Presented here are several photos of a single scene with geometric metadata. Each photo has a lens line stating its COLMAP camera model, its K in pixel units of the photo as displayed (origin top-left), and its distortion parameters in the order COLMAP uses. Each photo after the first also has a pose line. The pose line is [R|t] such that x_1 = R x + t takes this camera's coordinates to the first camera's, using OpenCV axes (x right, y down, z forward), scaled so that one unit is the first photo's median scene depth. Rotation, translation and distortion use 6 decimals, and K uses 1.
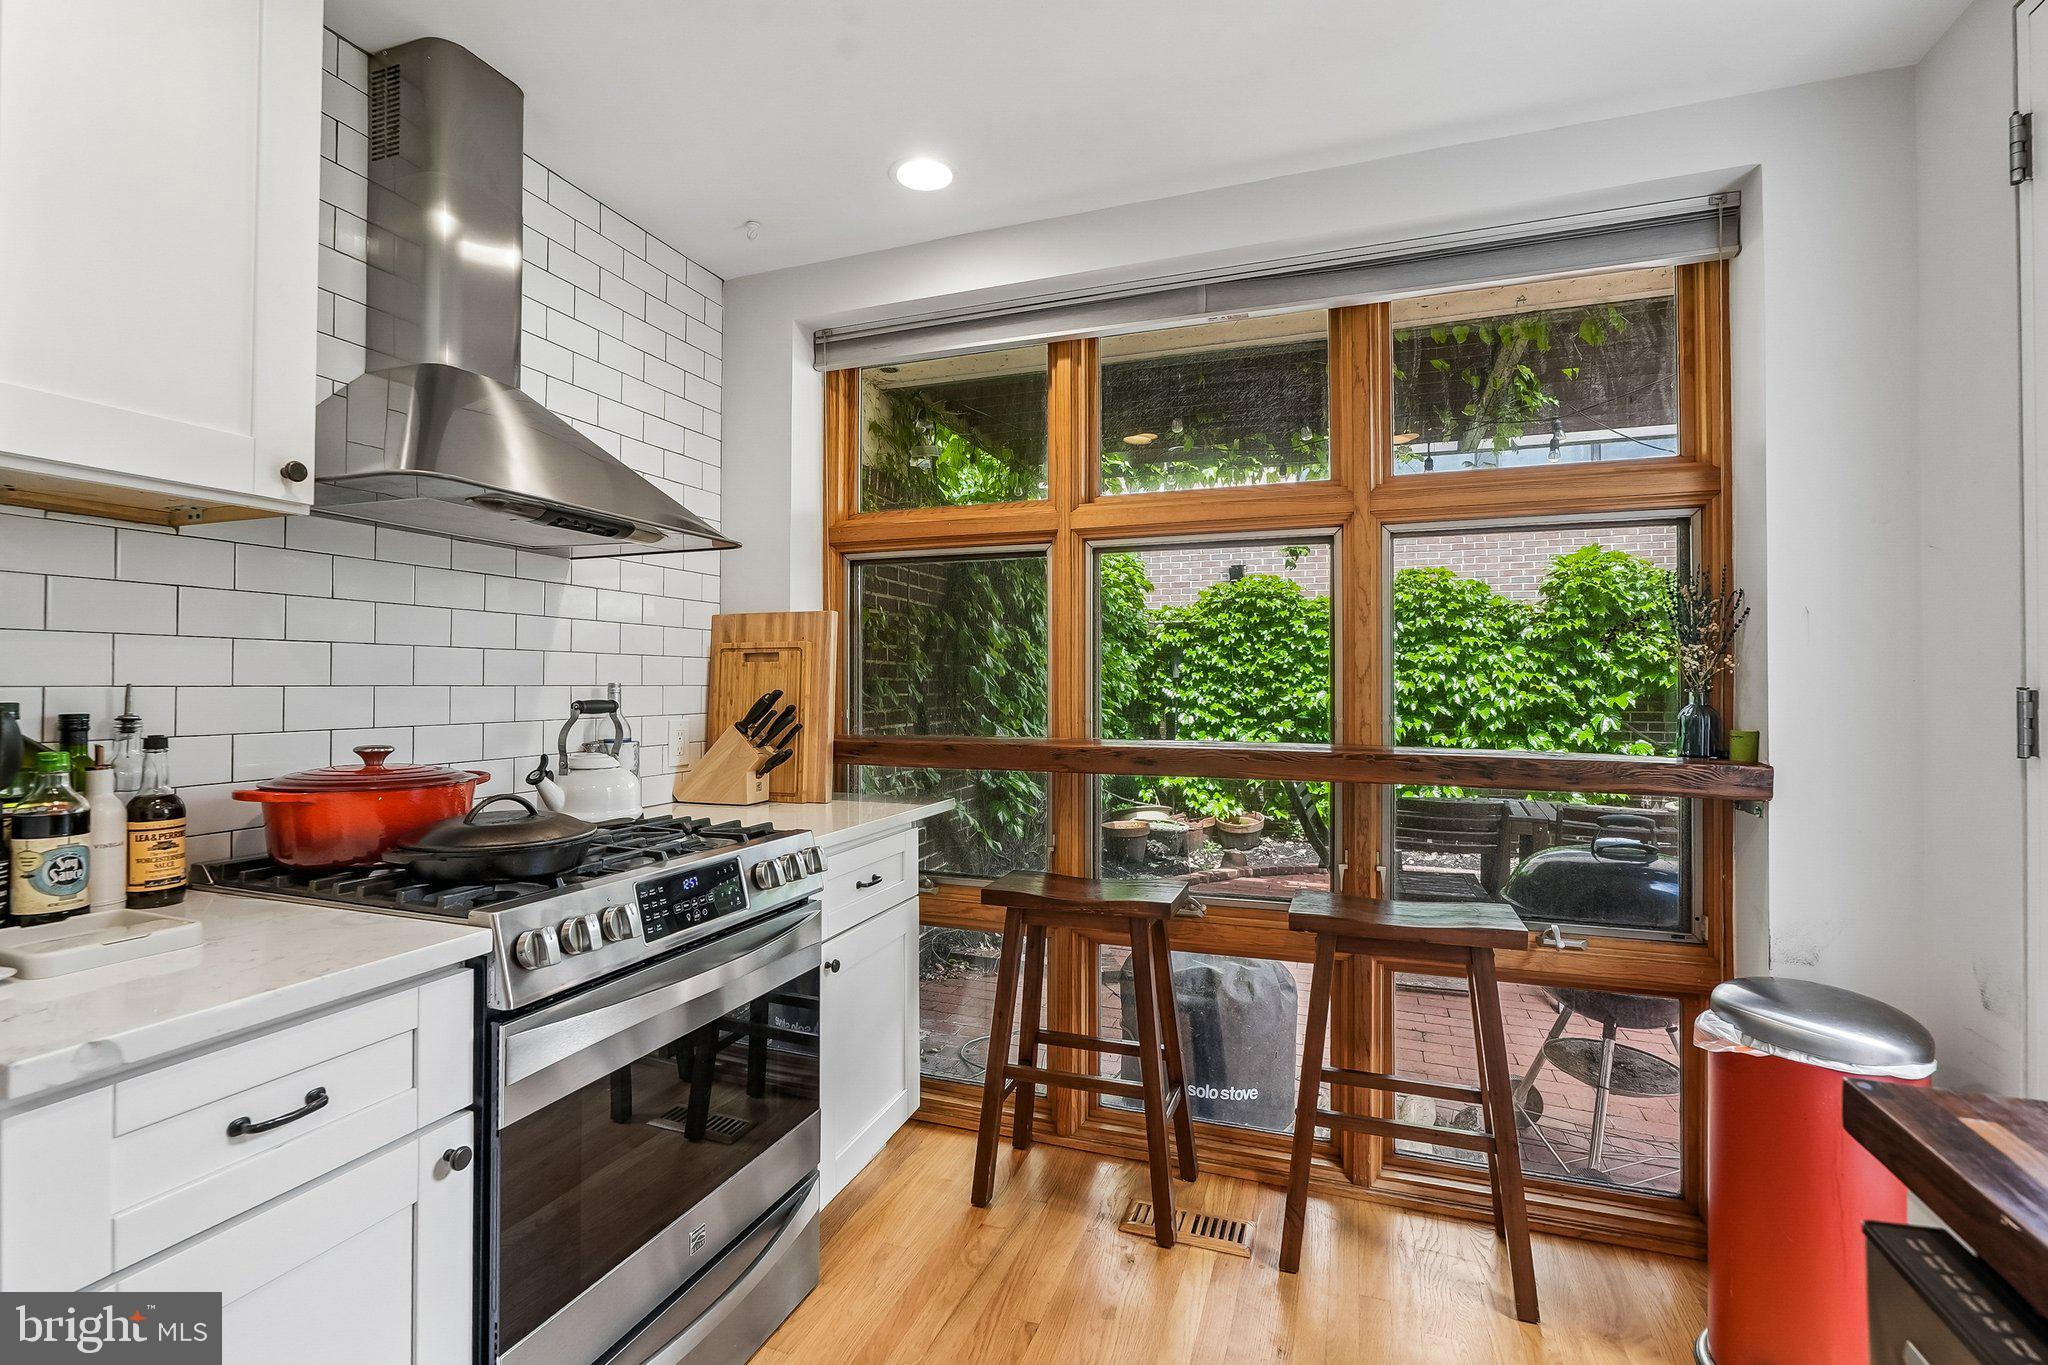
lens RADIAL K [[937.5, 0, 1006.6], [0, 937.5, 672.4], [0, 0, 1]] dist [-0.023024, 0.016618]
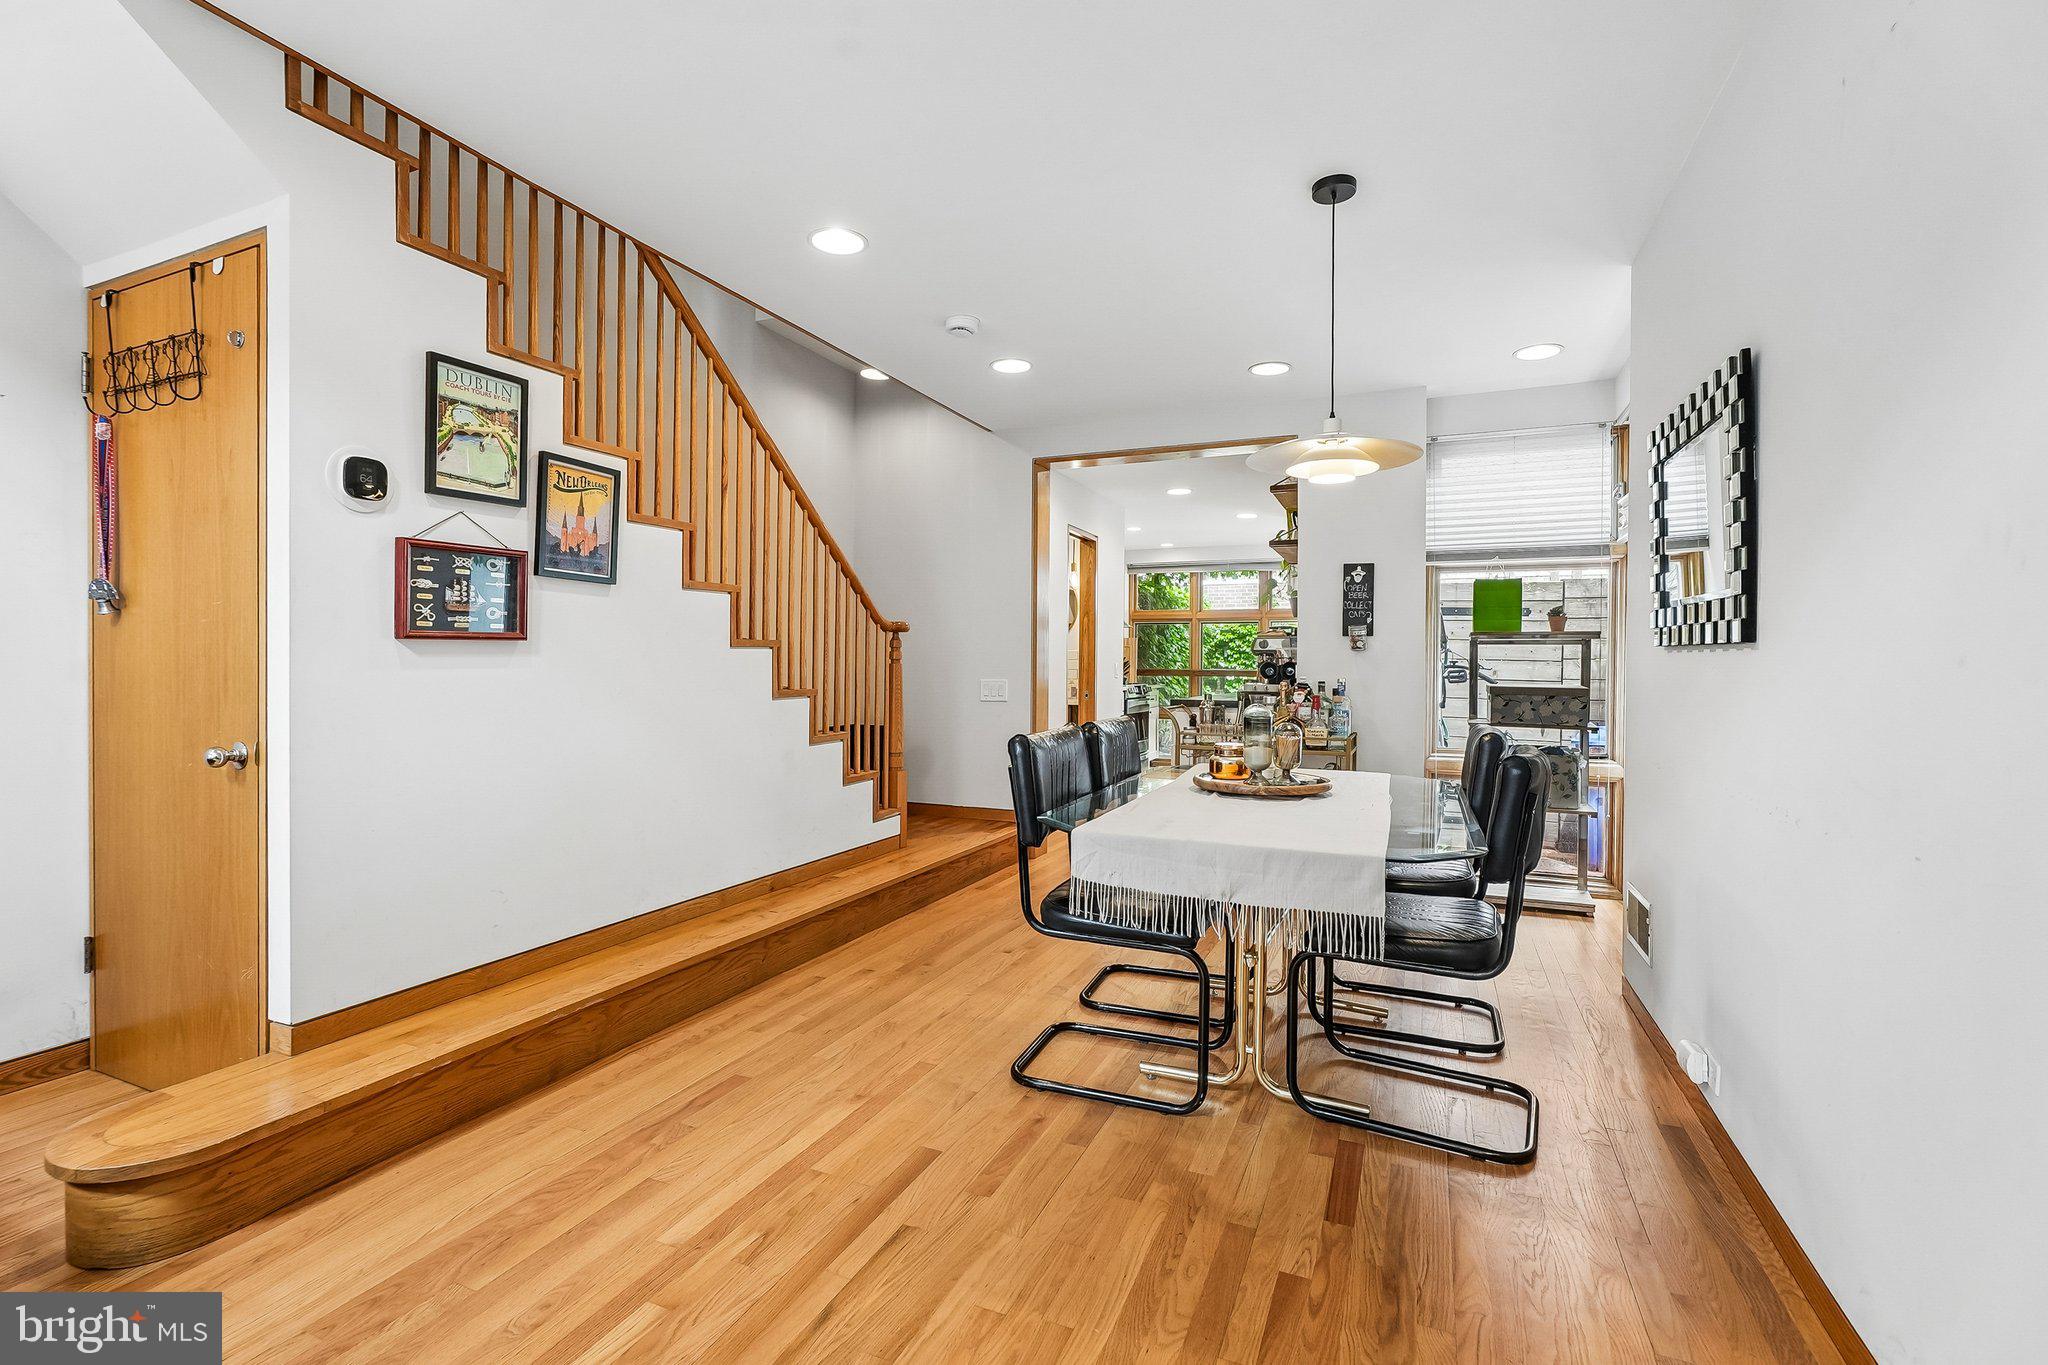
lens RADIAL K [[934.6, 0, 1005.7], [0, 934.6, 667.1], [0, 0, 1]] dist [-0.031440, 0.020934]
pose [[0.998157, 0.005625, -0.060429, -0.189422], [-0.004871, 0.999909, 0.012614, 0.004771], [0.060495, -0.012296, 0.998093, -1.151806]]
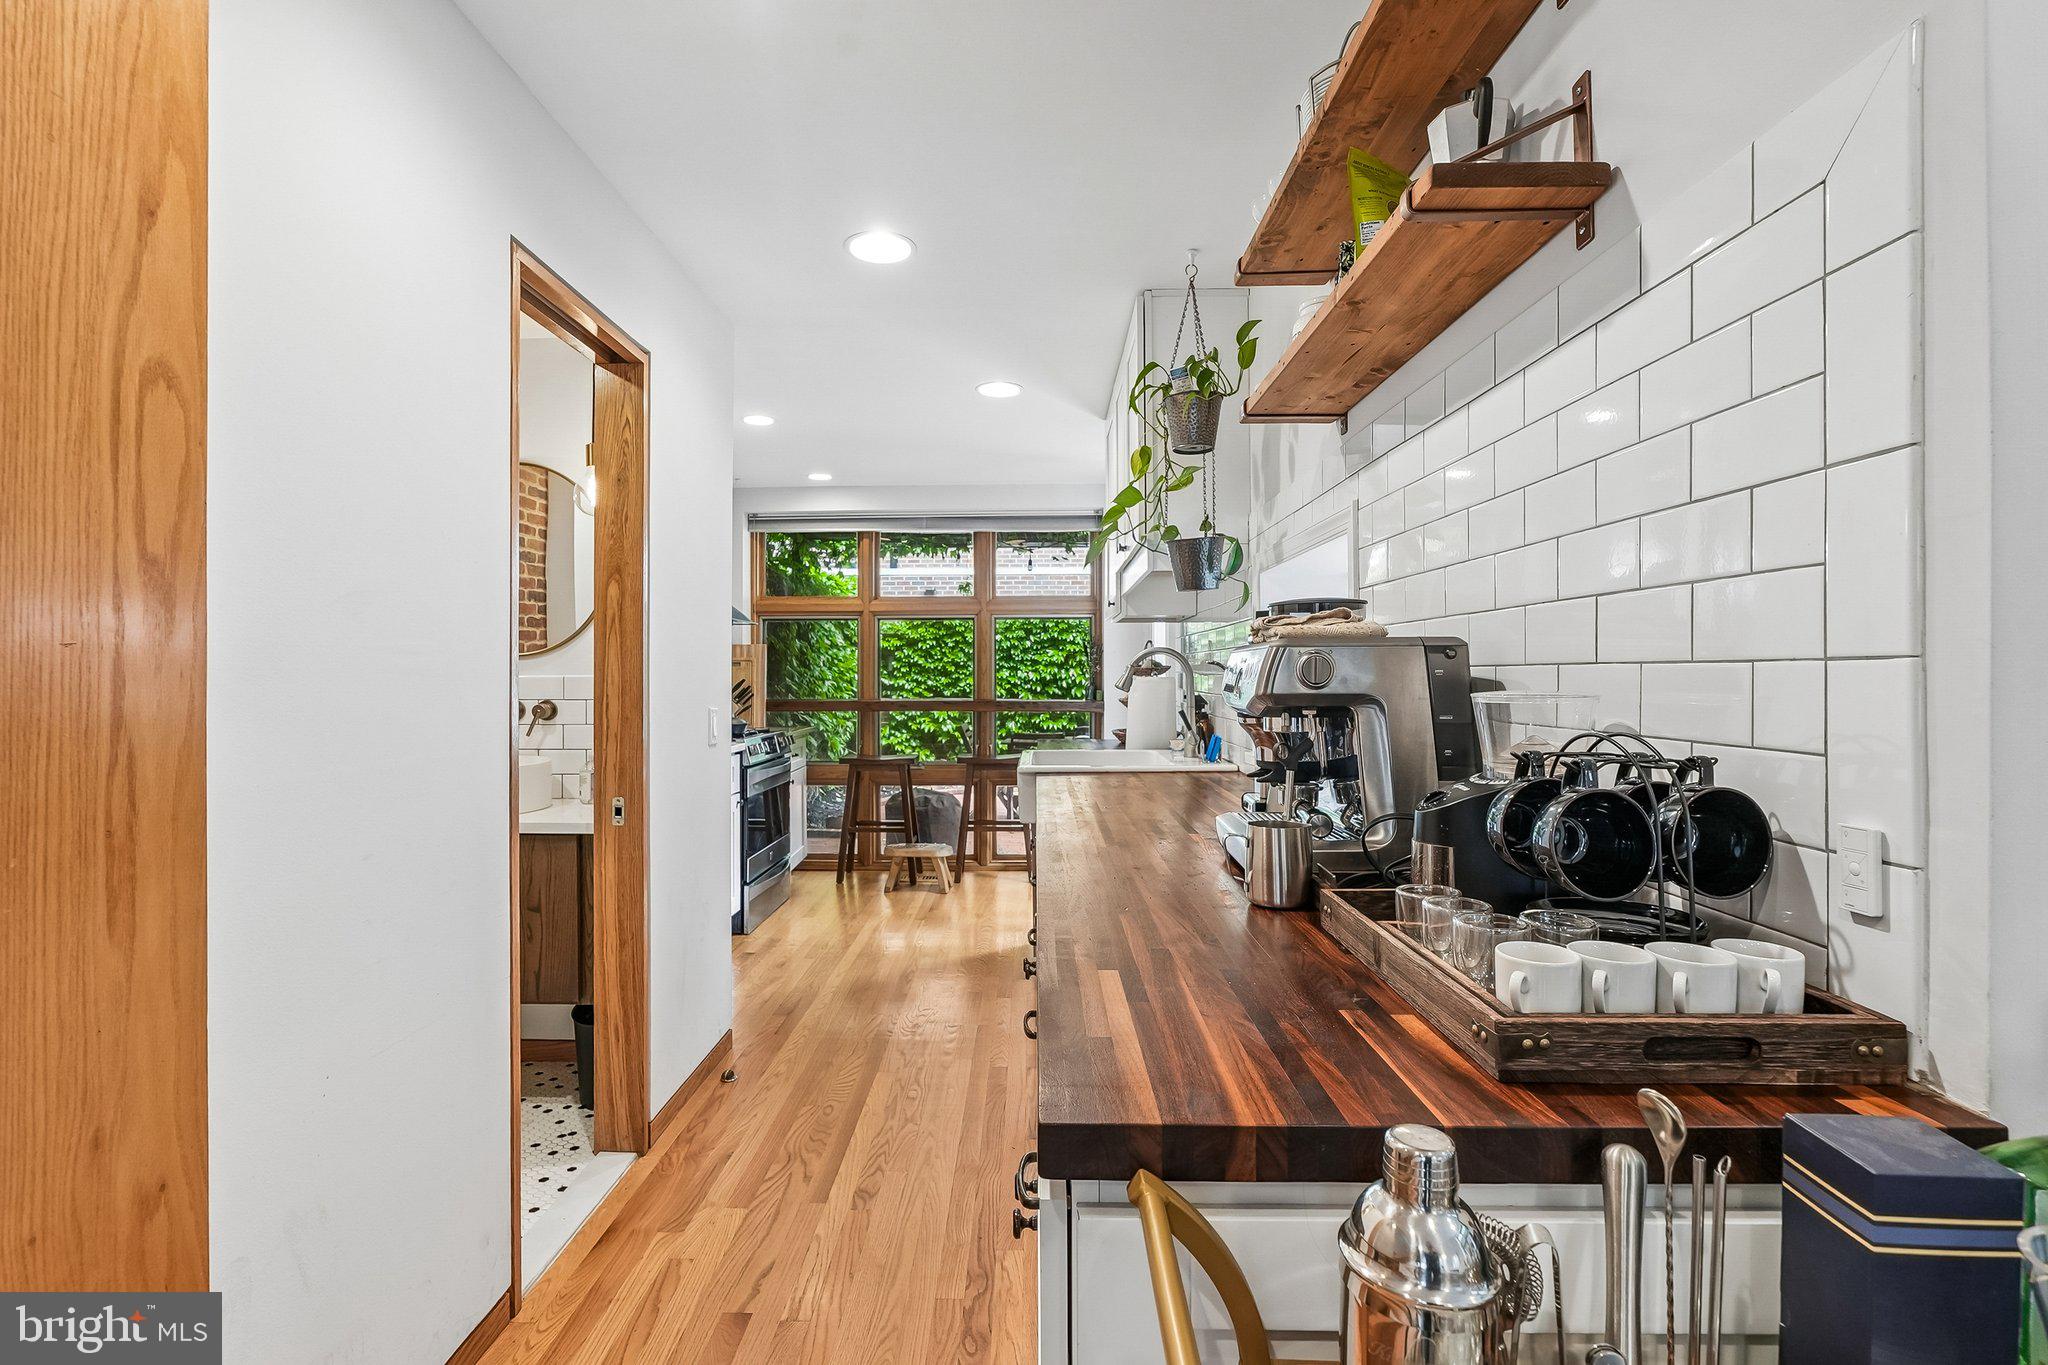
lens RADIAL K [[938.2, 0, 1017.1], [0, 938.2, 669.7], [0, 0, 1]] dist [-0.064934, 0.014436]
pose [[0.942370, -0.002396, 0.334565, -0.137238], [0.000047, 0.999975, 0.007029, -0.007337], [-0.334574, -0.006609, 0.942346, -0.502528]]
